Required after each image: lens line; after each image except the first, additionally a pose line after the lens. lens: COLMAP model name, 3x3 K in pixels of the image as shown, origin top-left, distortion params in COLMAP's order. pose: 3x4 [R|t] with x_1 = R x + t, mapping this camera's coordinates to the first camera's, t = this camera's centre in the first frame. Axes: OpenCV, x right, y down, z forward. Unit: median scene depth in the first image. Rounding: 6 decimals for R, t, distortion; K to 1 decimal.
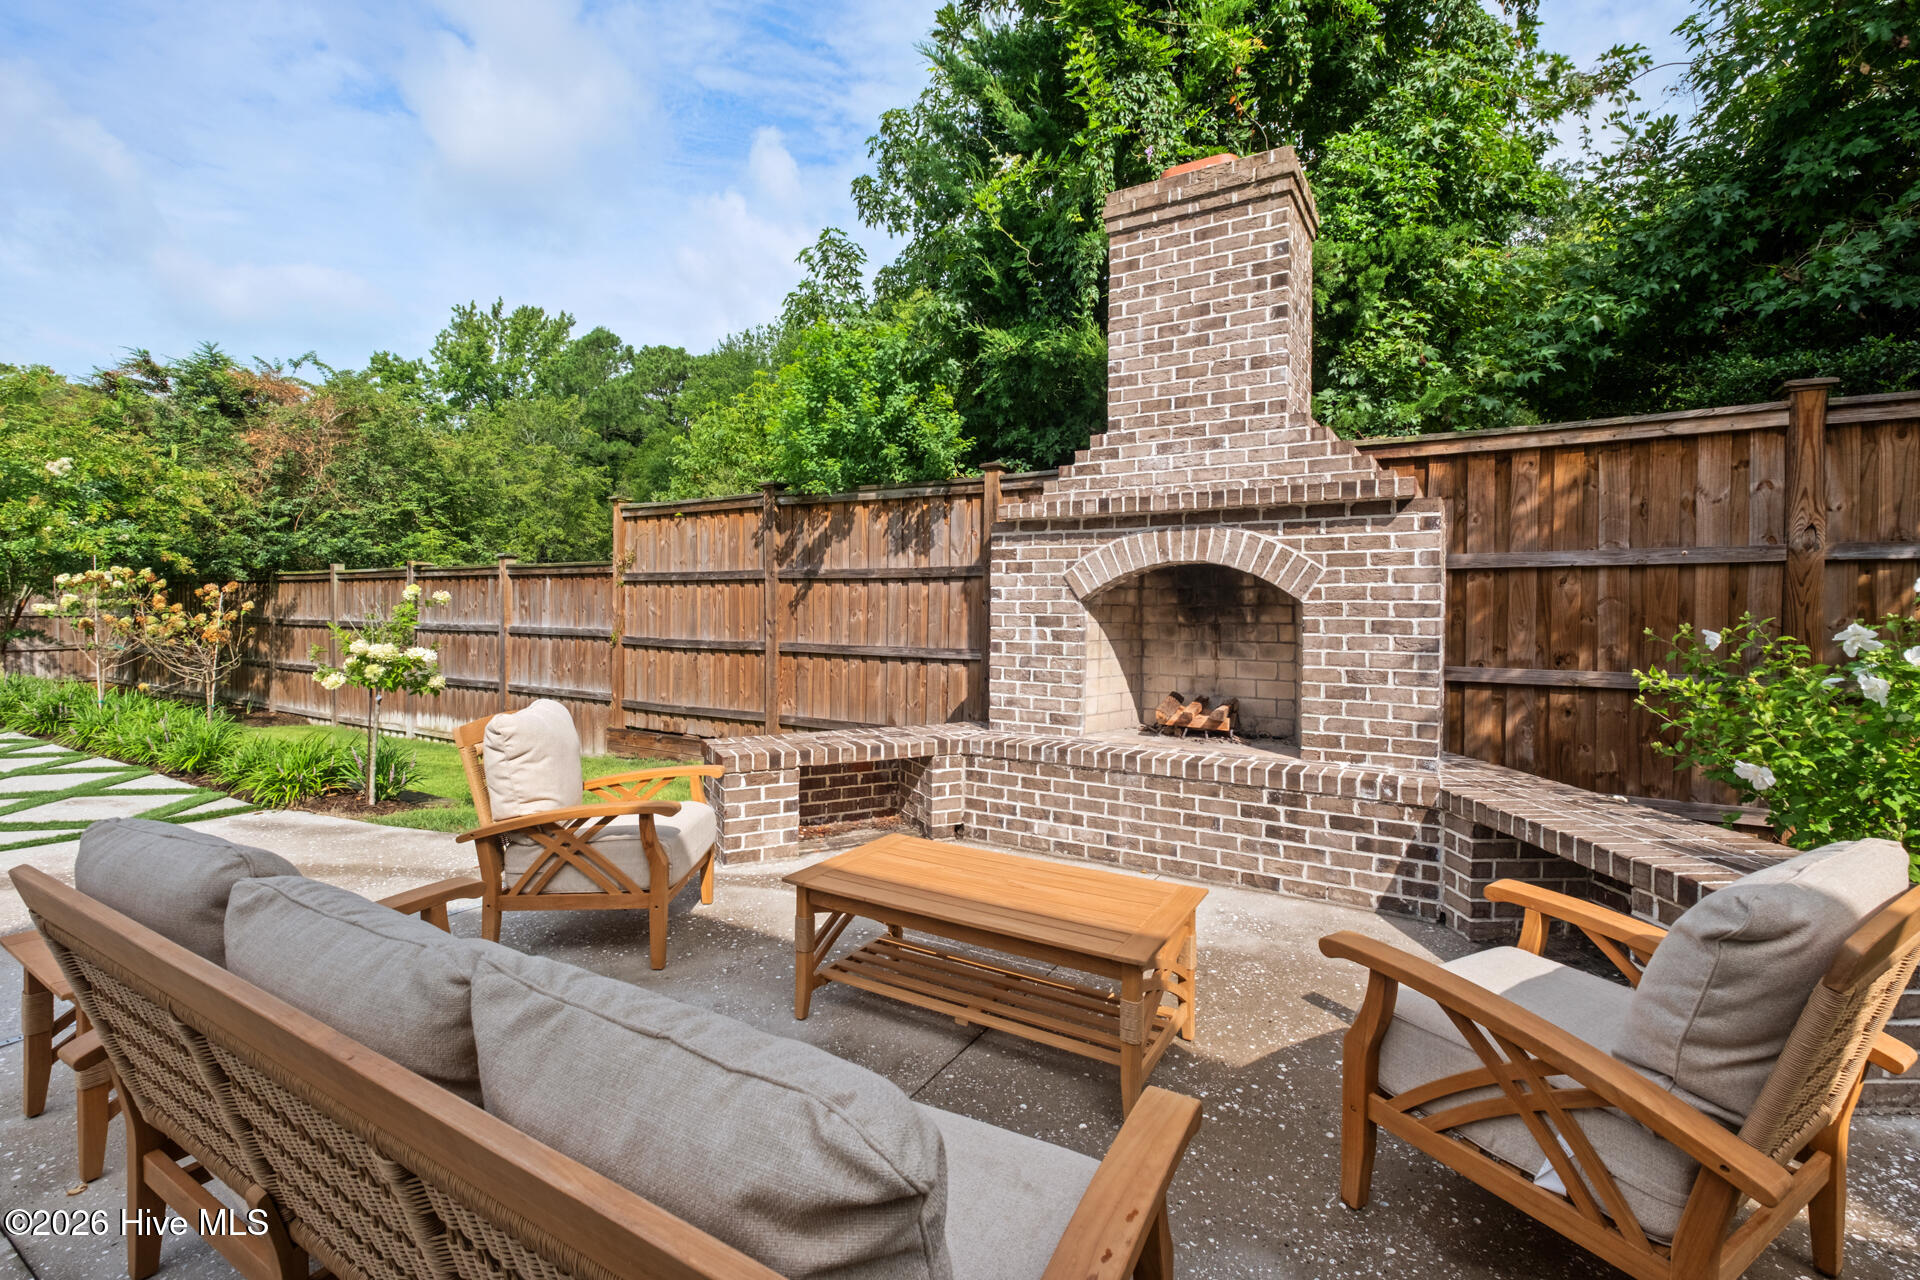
lens RADIAL K [[832.0, 0, 968.6], [0, 832.0, 605.6], [0, 0, 1]] dist [-0.001776, -0.000176]
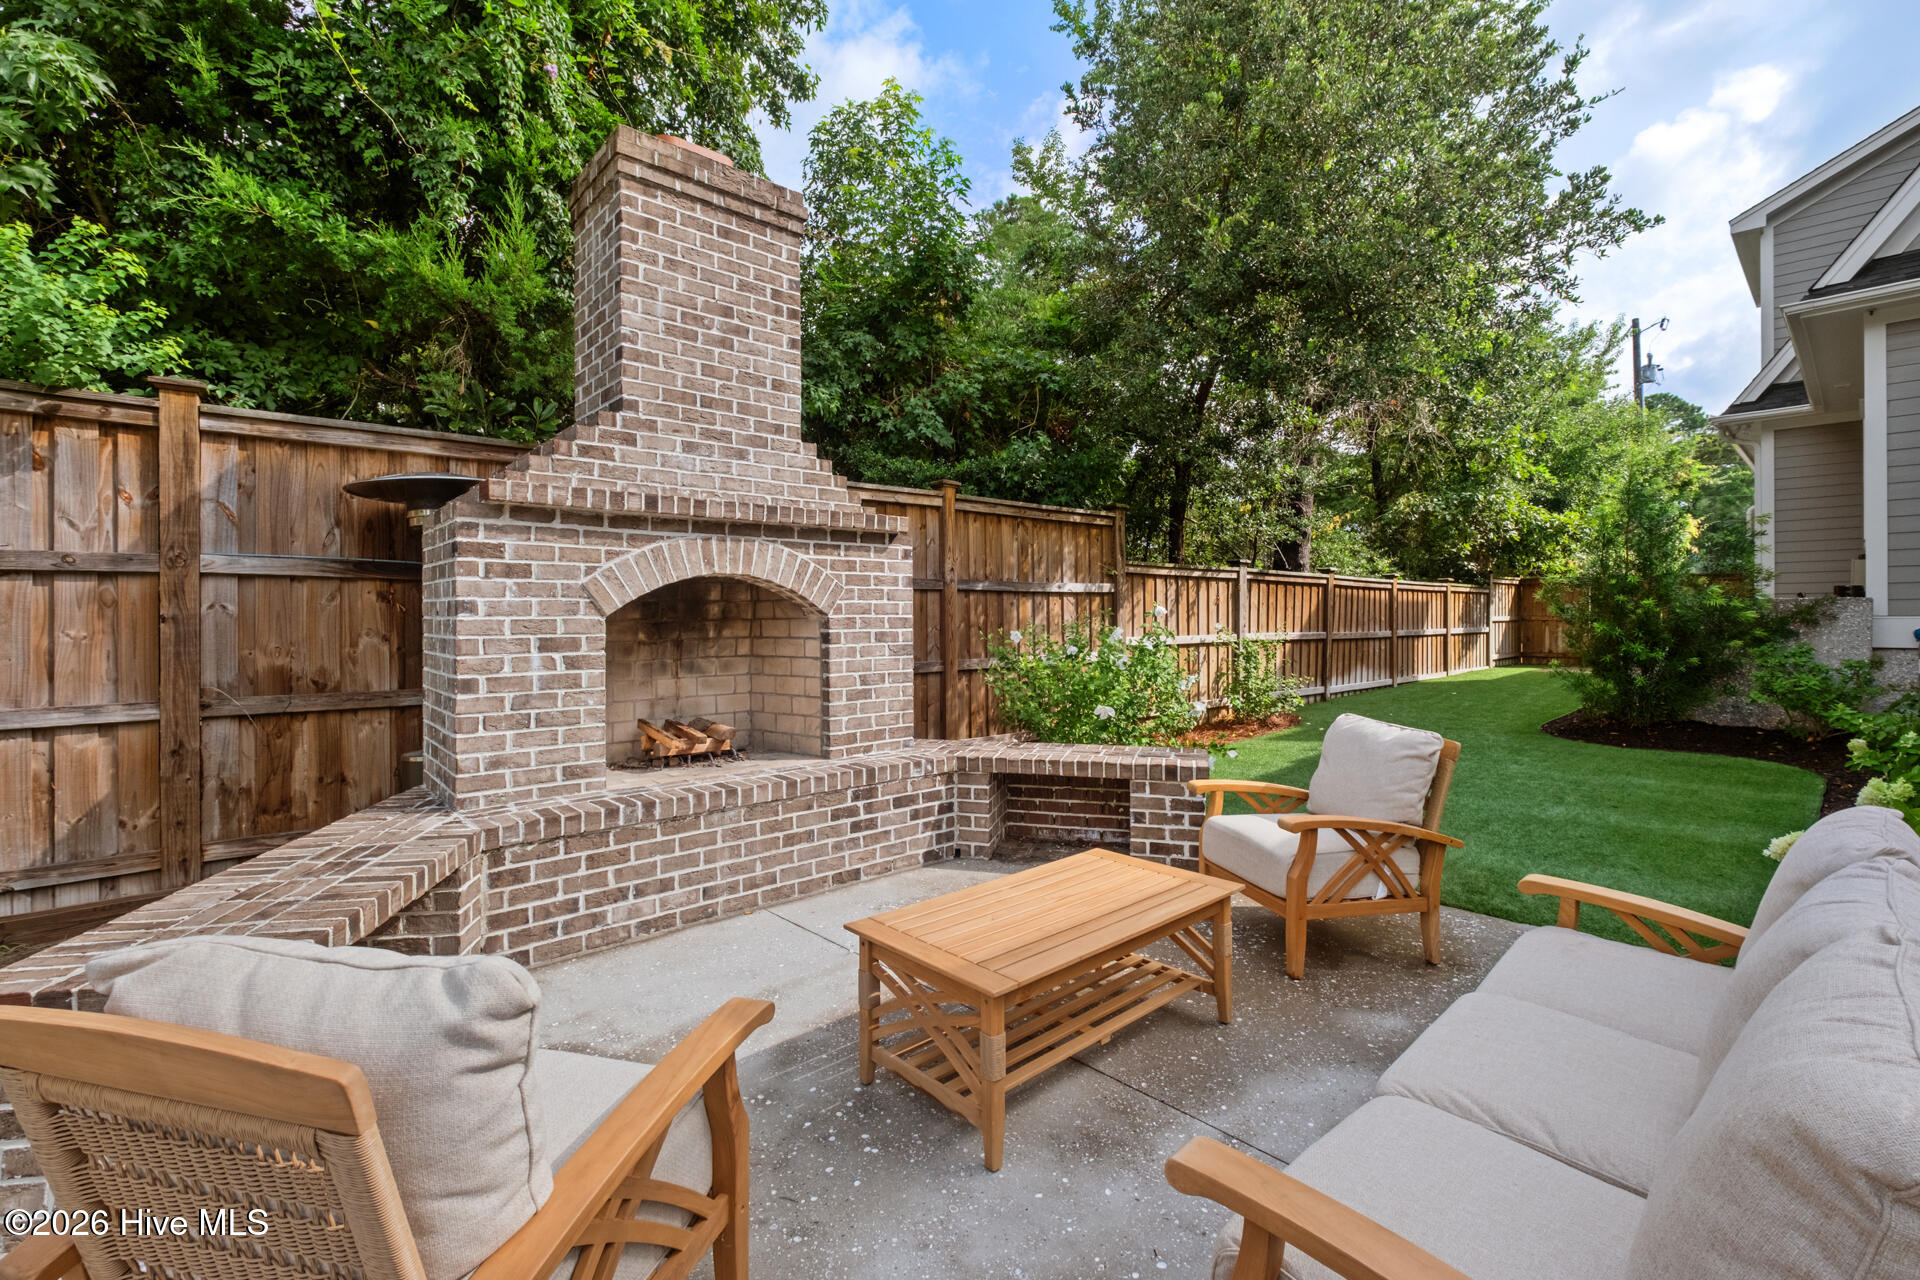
lens RADIAL K [[828.1, 0, 961.5], [0, 828.1, 603.3], [0, 0, 1]] dist [-0.001295, -0.001140]
pose [[0.298159, 0.007002, 0.954490, -0.528102], [0.005463, 0.999944, -0.009041, -0.009974], [-0.954500, 0.007910, 0.298104, 0.448088]]
